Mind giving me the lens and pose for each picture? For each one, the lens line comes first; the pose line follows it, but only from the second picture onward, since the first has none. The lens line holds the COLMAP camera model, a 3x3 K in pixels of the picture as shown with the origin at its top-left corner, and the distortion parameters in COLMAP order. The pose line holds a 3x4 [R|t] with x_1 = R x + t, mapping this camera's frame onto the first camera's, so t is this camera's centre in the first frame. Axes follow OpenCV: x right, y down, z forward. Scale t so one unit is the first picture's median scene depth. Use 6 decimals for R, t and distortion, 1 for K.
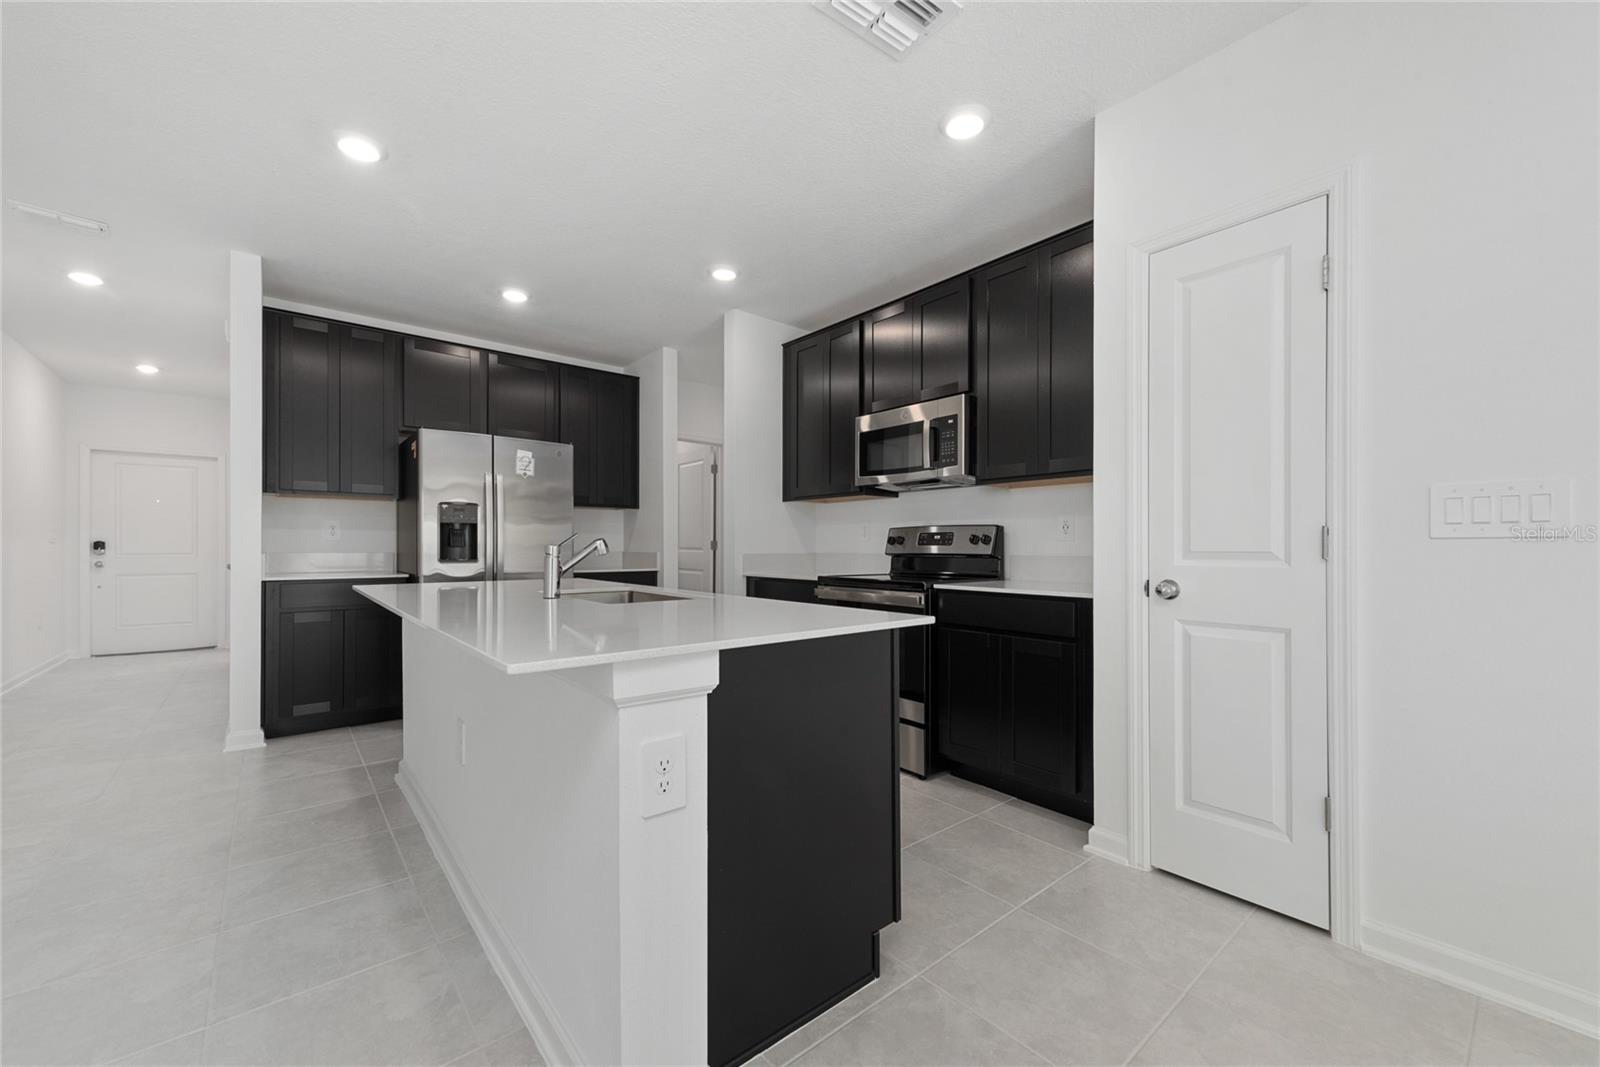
lens RADIAL K [[630.8, 0, 801.8], [0, 630.8, 541.1], [0, 0, 1]] dist [0.000160, -0.000478]
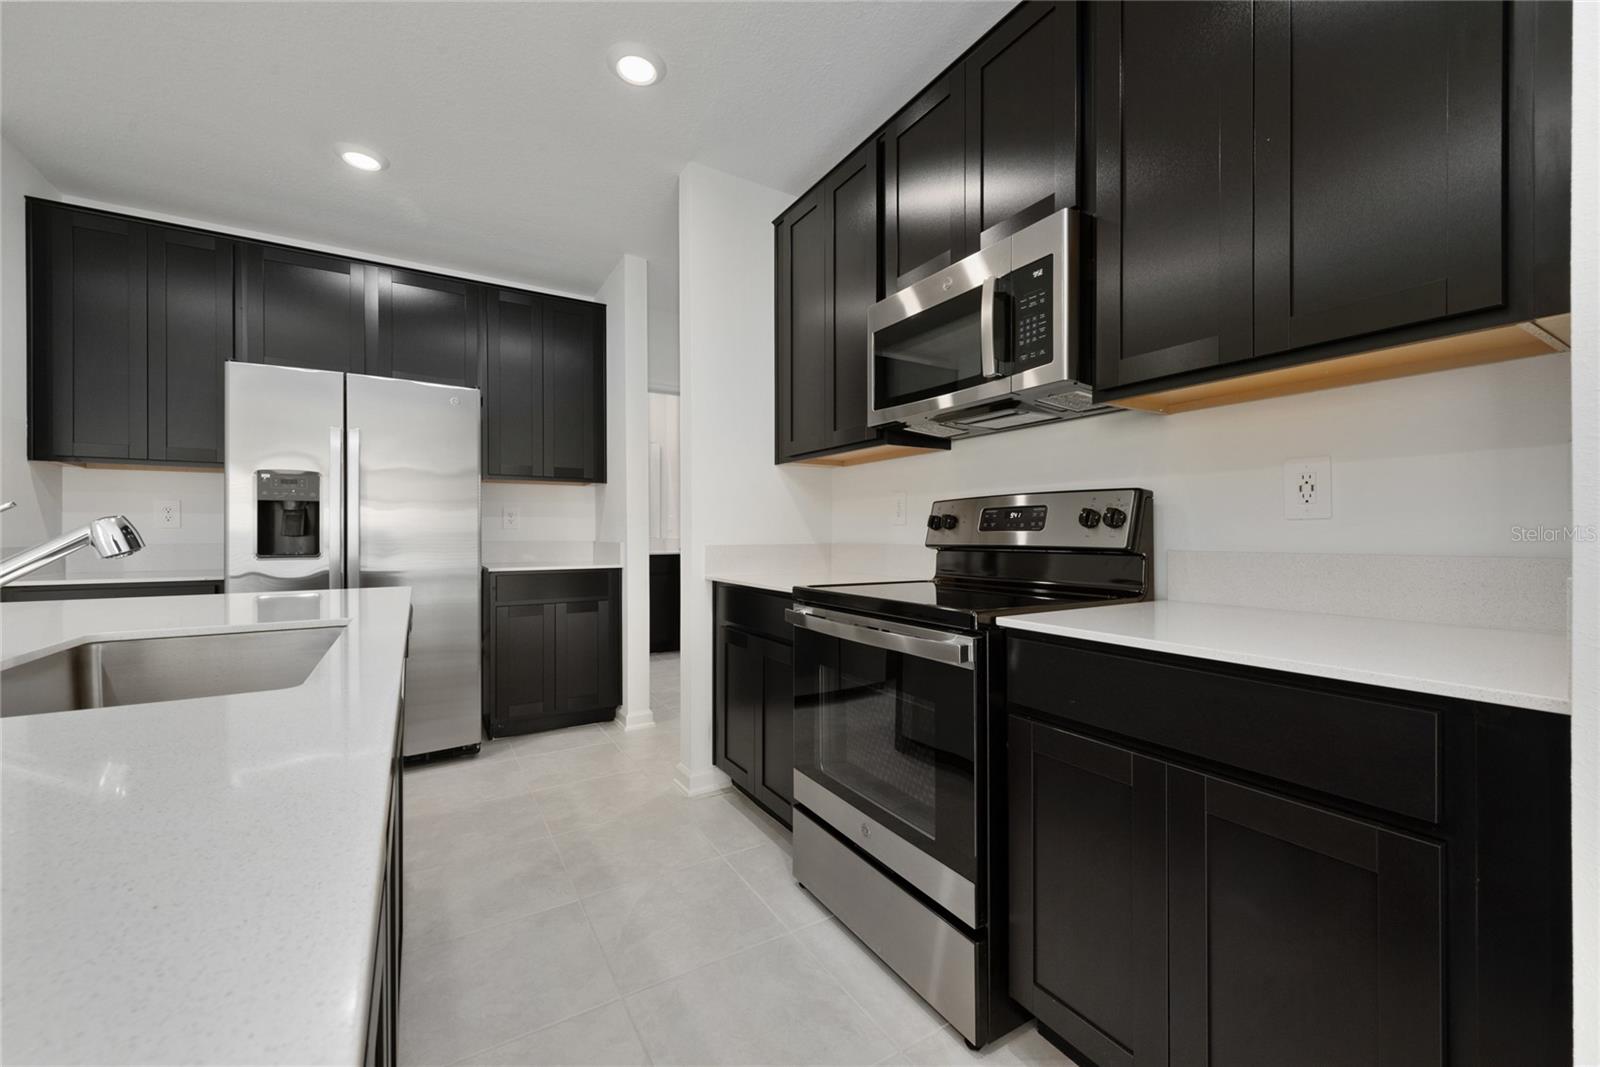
lens RADIAL K [[625.6, 0, 806.4], [0, 625.6, 532.7], [0, 0, 1]] dist [0.000963, -0.000203]
pose [[0.989370, -0.003905, -0.145371, 0.112657], [0.004954, 0.999964, 0.006851, 0.004098], [0.145339, -0.007499, 0.989354, 0.434065]]
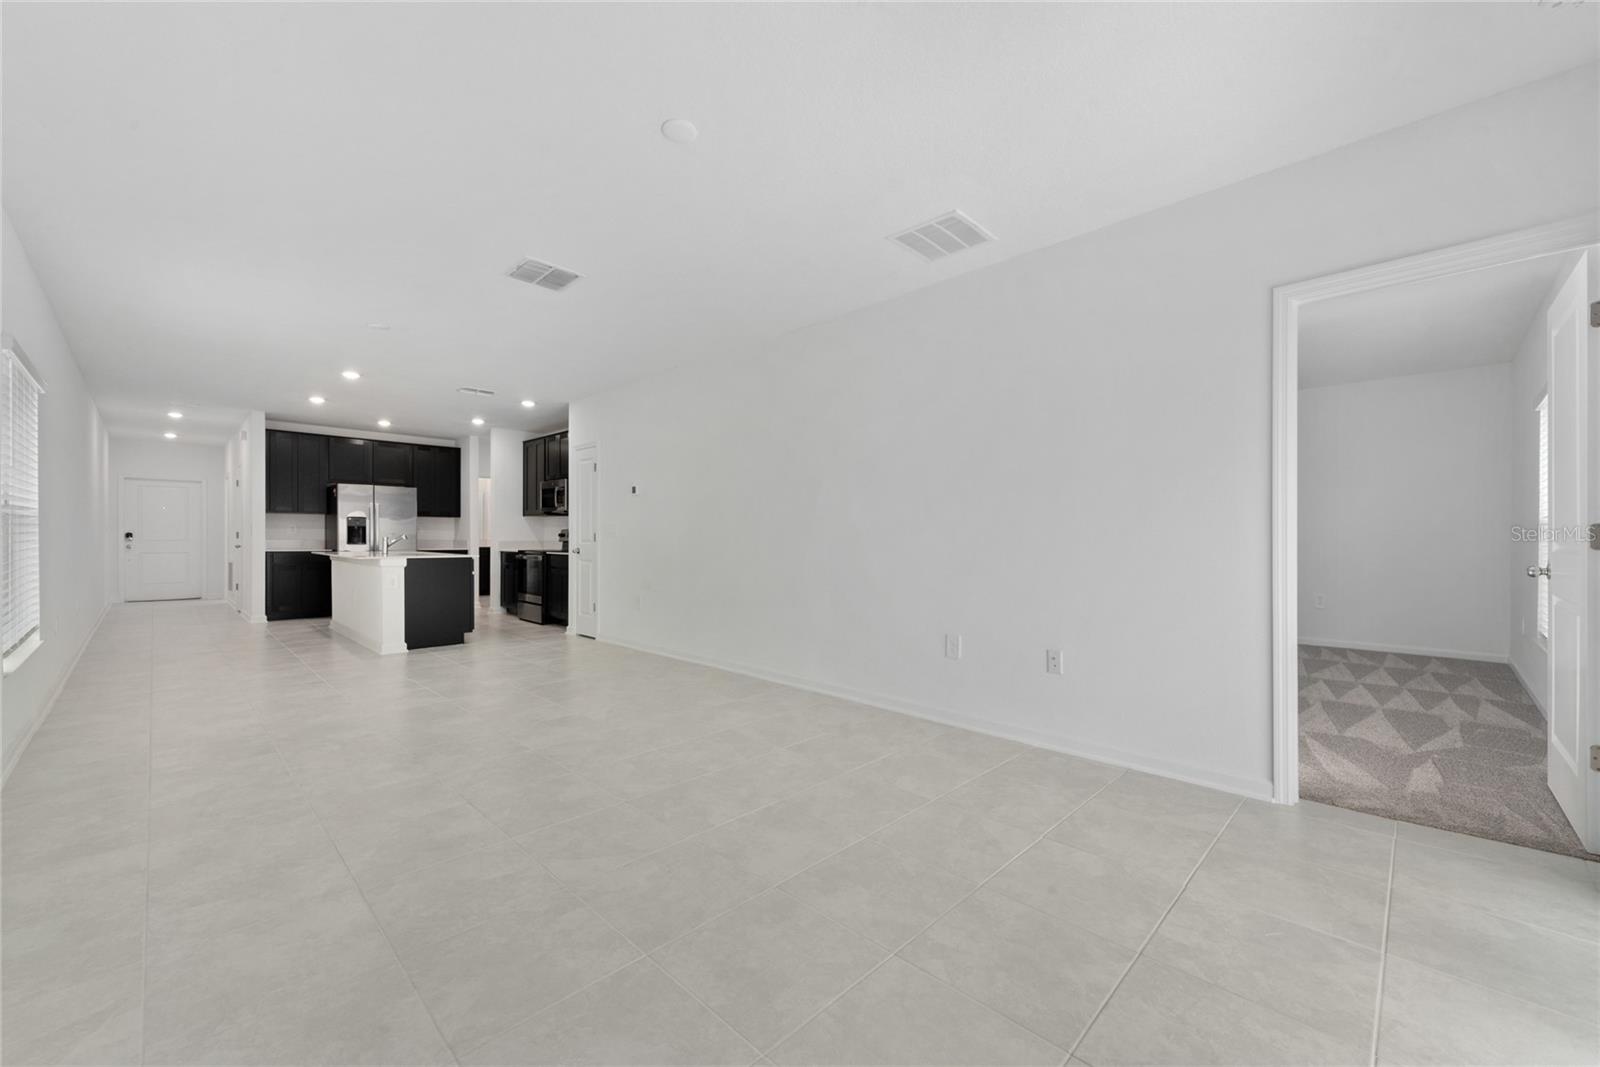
lens RADIAL K [[630.8, 0, 801.8], [0, 630.8, 541.1], [0, 0, 1]] dist [0.000160, -0.000478]
pose [[0.995001, 0.004999, 0.099739, 0.802482], [-0.006242, 0.999907, 0.012158, -0.014281], [-0.099669, -0.012720, 0.994939, -1.380619]]
